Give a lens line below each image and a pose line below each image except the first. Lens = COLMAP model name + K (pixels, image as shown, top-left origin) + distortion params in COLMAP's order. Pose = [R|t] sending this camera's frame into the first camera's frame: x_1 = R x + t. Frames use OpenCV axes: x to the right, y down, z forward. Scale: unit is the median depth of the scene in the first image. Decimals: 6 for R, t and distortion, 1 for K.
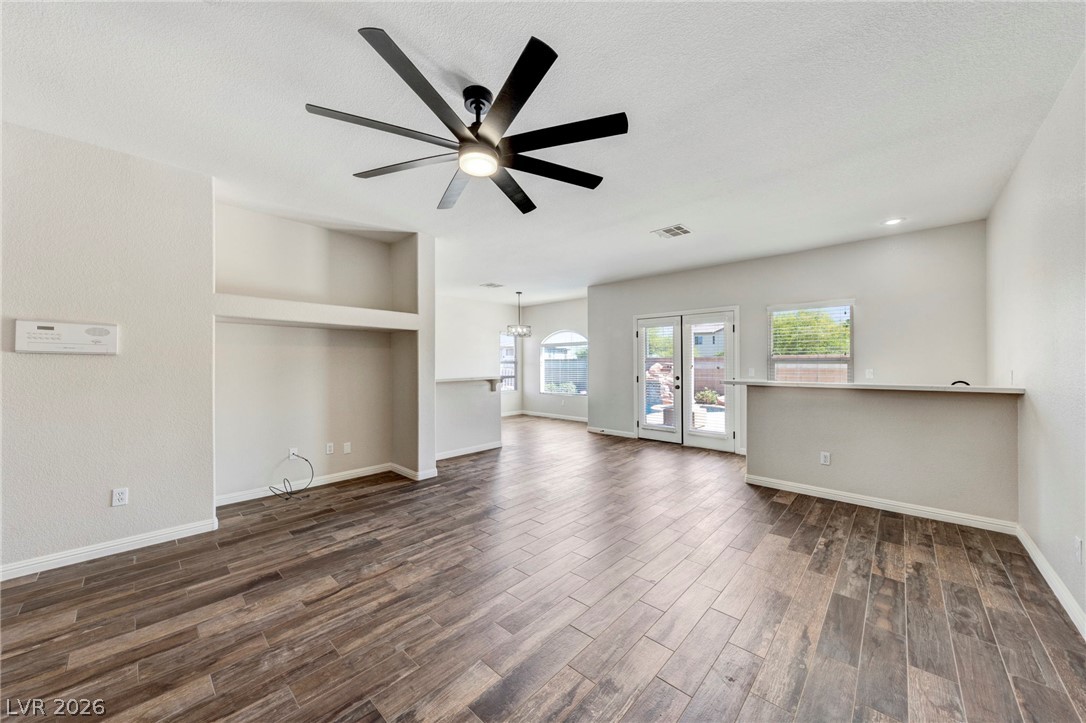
lens RADIAL K [[383.0, 0, 523.9], [0, 383.0, 365.0], [0, 0, 1]] dist [0.007026, -0.000106]
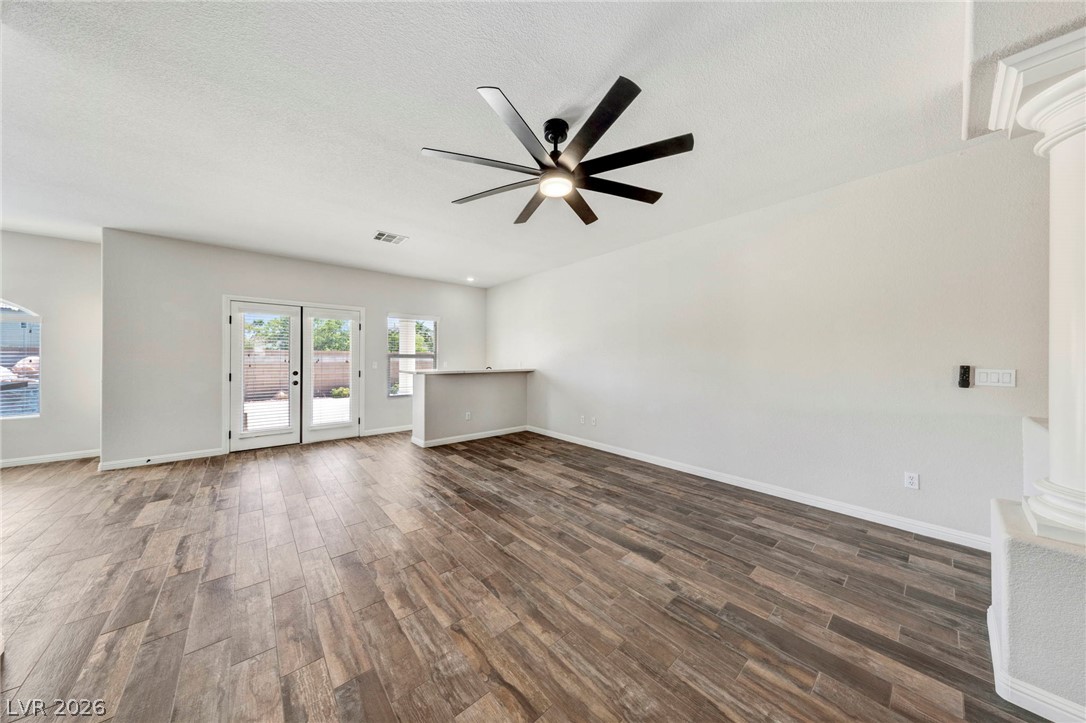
lens RADIAL K [[352.3, 0, 551.9], [0, 352.3, 358.8], [0, 0, 1]] dist [0.005279, -0.000335]
pose [[0.065152, 0.002236, 0.997873, -1.010604], [0.000852, 0.999997, -0.002296, 0.003795], [-0.997875, 0.001000, 0.065150, 0.800765]]
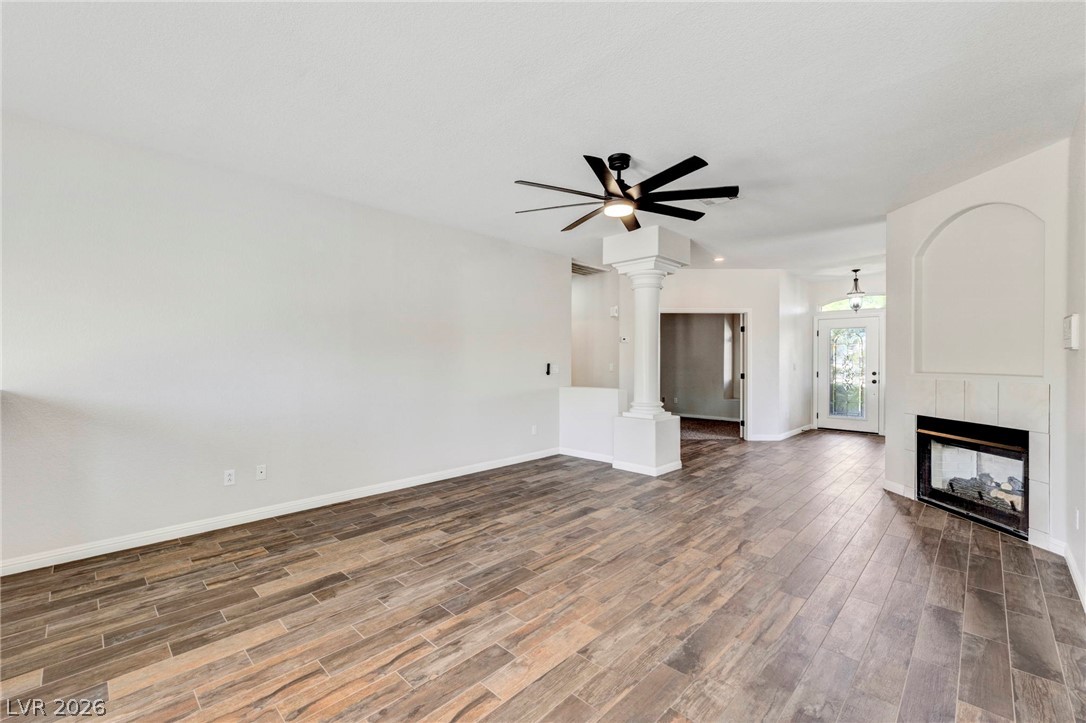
lens RADIAL K [[457.3, 0, 546.3], [0, 457.3, 360.1], [0, 0, 1]] dist [0.004167, 0.000050]
pose [[-0.999343, 0.000864, -0.036246, 0.160454], [0.000762, 0.999996, 0.002820, -0.005093], [0.036248, 0.002790, -0.999339, 2.198714]]
